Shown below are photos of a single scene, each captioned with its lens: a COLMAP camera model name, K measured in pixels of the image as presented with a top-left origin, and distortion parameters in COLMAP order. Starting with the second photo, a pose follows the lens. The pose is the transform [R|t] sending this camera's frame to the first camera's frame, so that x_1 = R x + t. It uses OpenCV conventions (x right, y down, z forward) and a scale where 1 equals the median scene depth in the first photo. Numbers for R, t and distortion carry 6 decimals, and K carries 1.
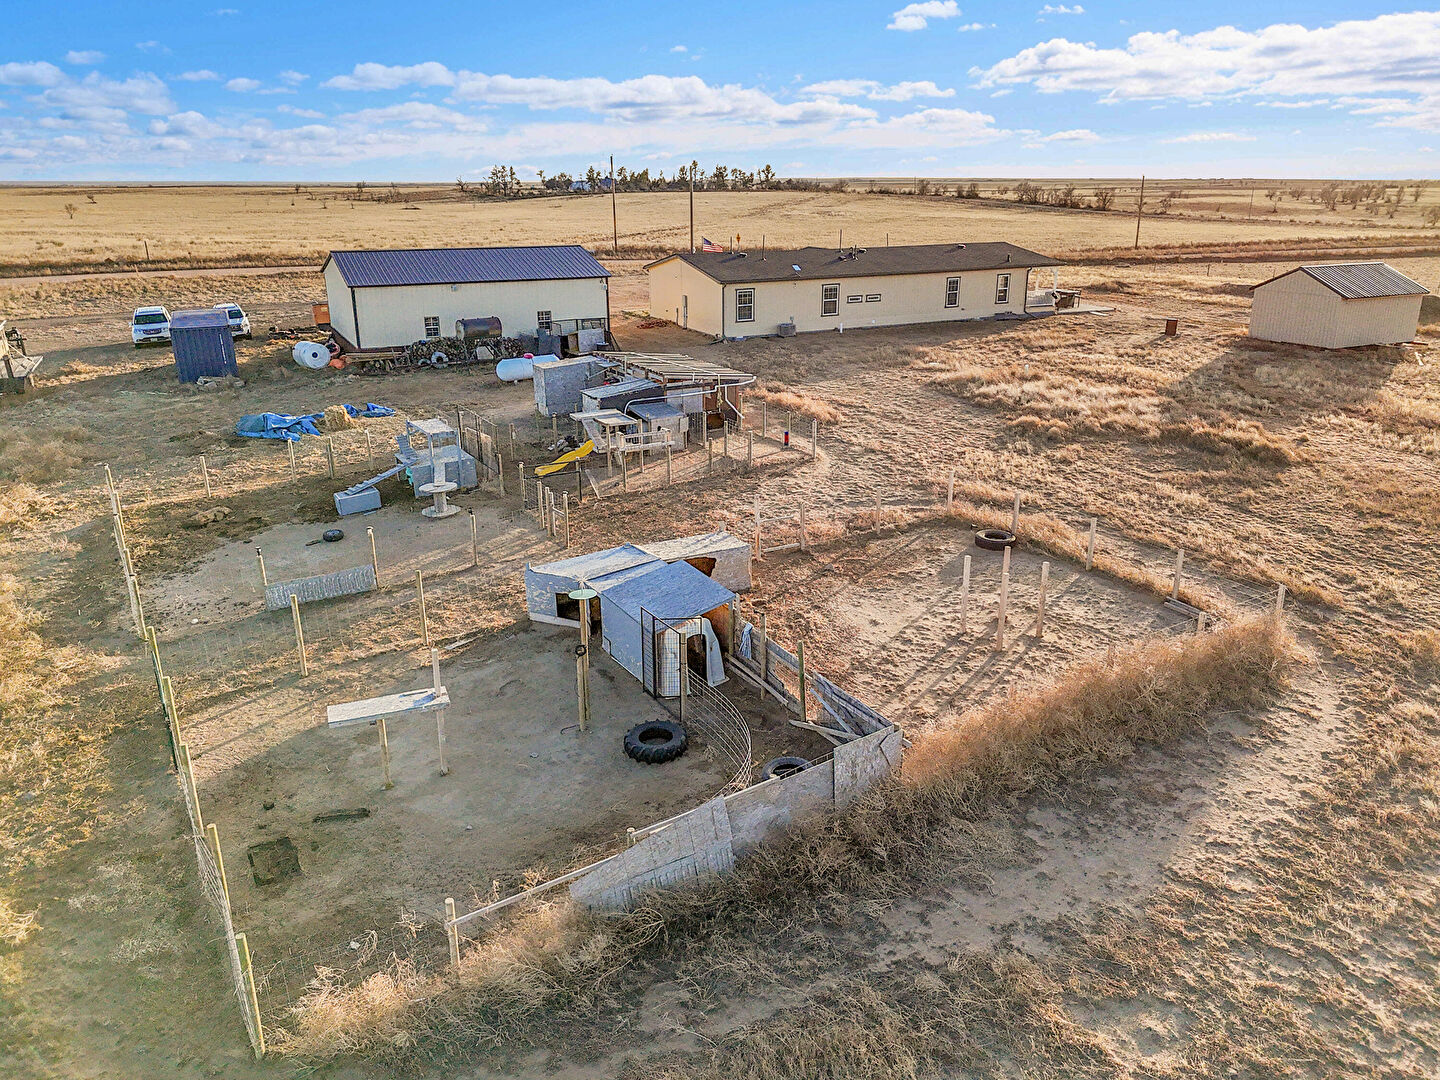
lens RADIAL K [[1058.0, 0, 730.5], [0, 1058.0, 544.0], [0, 0, 1]] dist [0.076258, -0.065641]
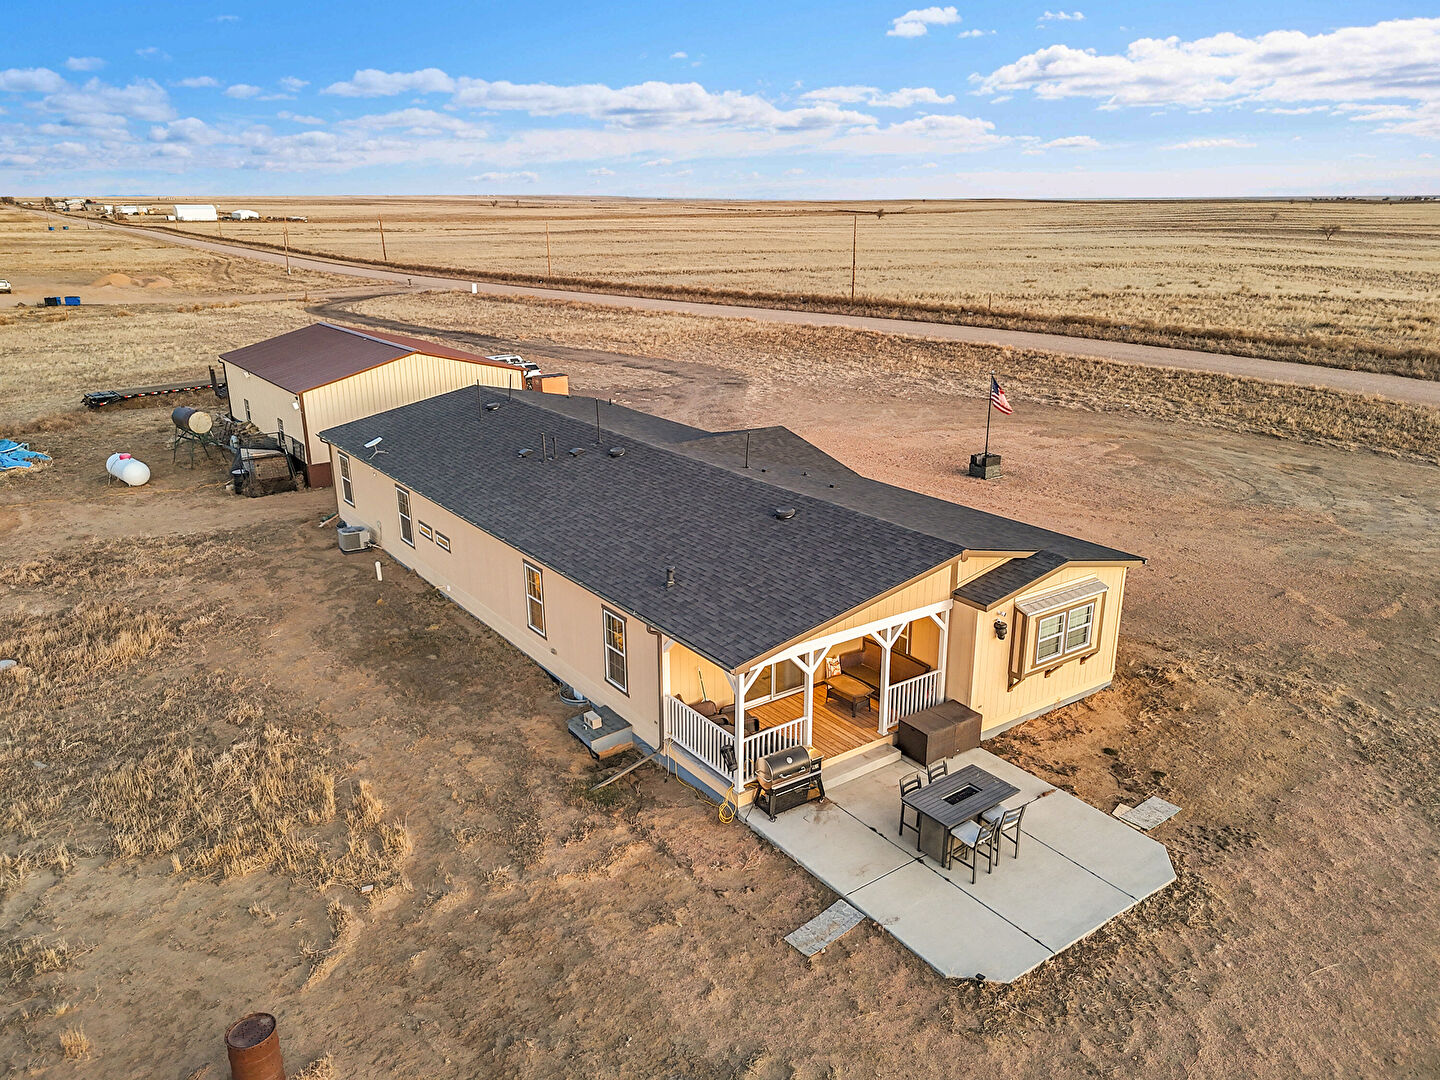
lens RADIAL K [[1058.0, 0, 724.6], [0, 1058.0, 539.8], [0, 0, 1]] dist [0.076258, -0.065641]
pose [[0.164065, 0.304499, -0.938277, 0.111048], [-0.314838, 0.917583, 0.242731, -0.071386], [0.934858, 0.255581, 0.246411, 0.183558]]
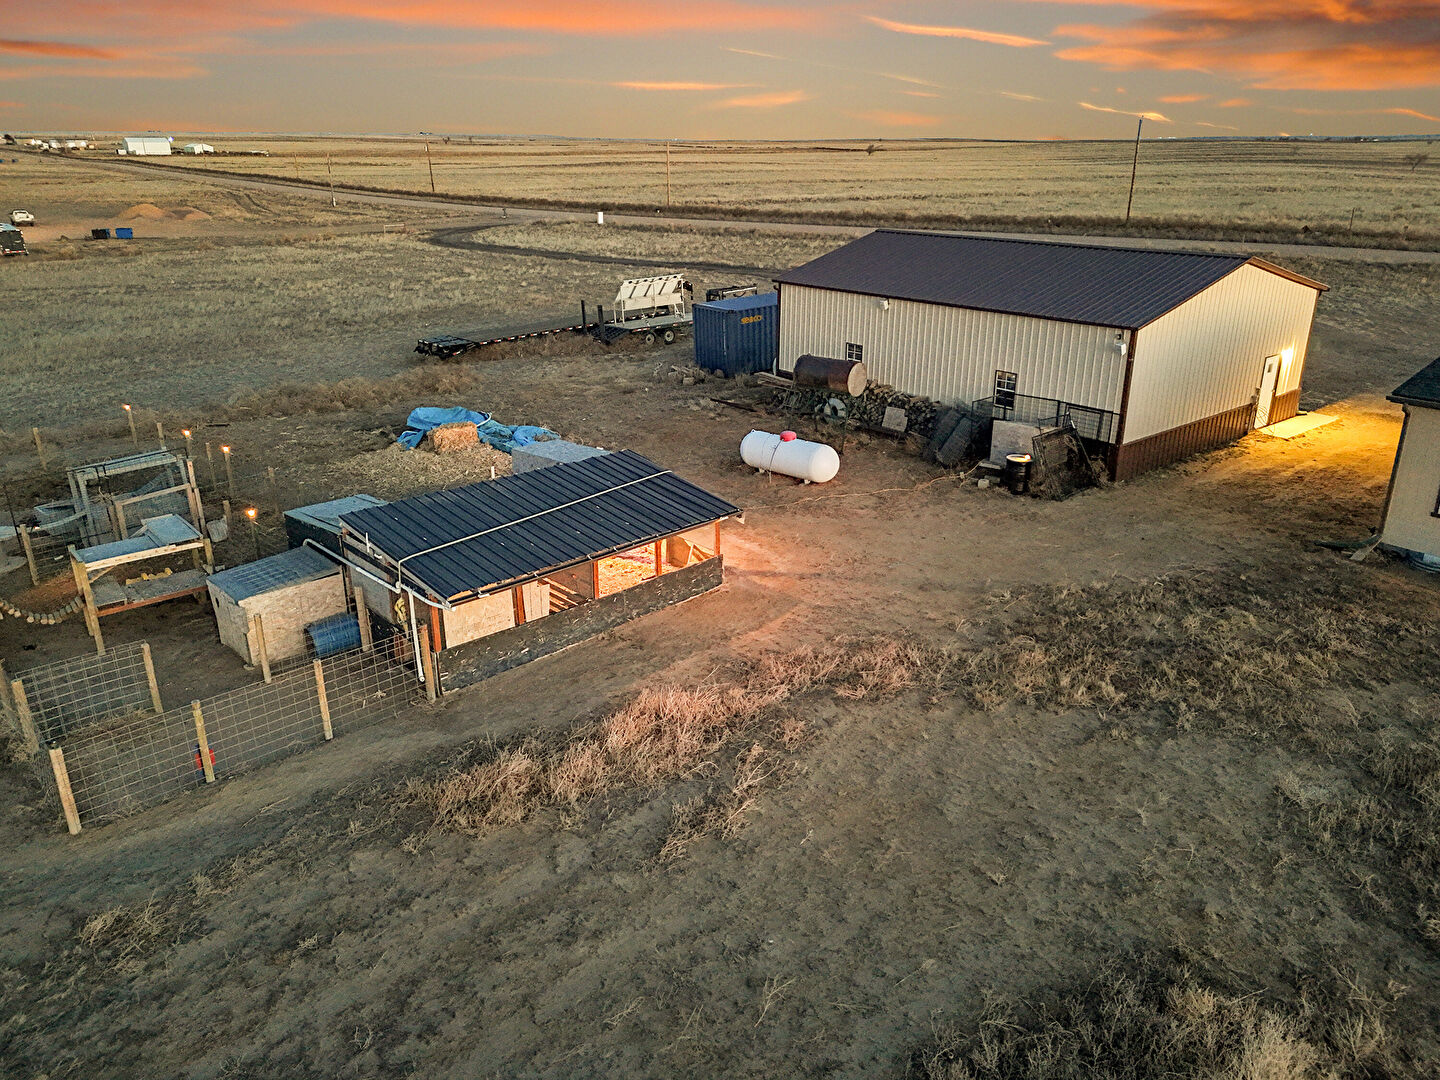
lens RADIAL K [[1058.0, 0, 722.6], [0, 1058.0, 526.7], [0, 0, 1]] dist [0.076258, -0.065641]
pose [[0.217045, 0.337080, -0.916116, 0.049029], [-0.313891, 0.912745, 0.261473, -0.039064], [0.924318, 0.230810, 0.303914, 0.116721]]
